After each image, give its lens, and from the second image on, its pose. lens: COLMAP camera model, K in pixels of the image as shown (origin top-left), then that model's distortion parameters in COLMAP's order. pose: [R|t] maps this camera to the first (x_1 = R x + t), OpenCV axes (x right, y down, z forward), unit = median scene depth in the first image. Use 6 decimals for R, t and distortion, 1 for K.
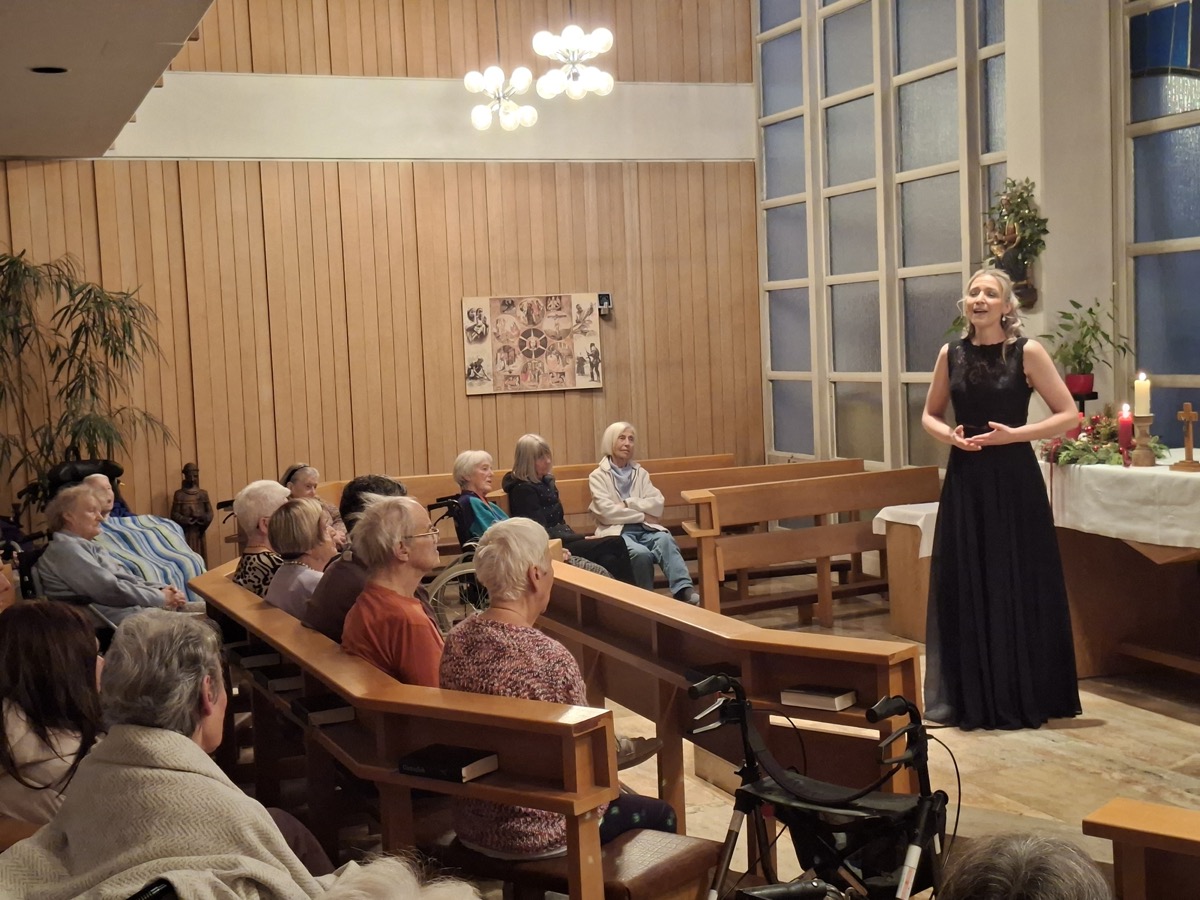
lens RADIAL K [[1610.7, 0, 599.4], [0, 1610.7, 449.5], [0, 0, 1]] dist [0.151359, -0.259325]
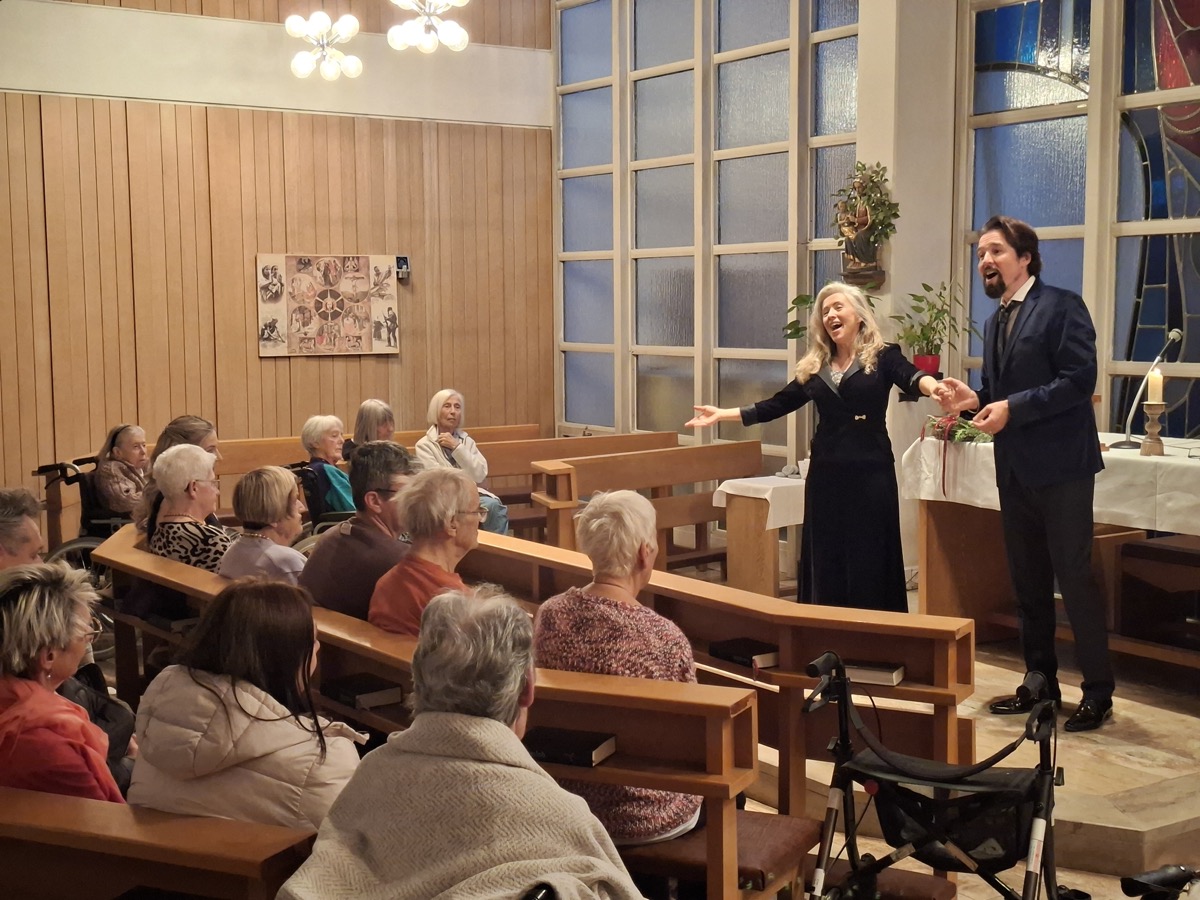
lens RADIAL K [[1610.7, 0, 599.4], [0, 1610.7, 449.5], [0, 0, 1]] dist [0.151359, -0.259325]
pose [[0.975822, 0.016118, 0.217970, -0.103590], [-0.020196, 0.999660, 0.016497, 0.001072], [-0.217630, -0.020500, 0.975816, 0.026449]]
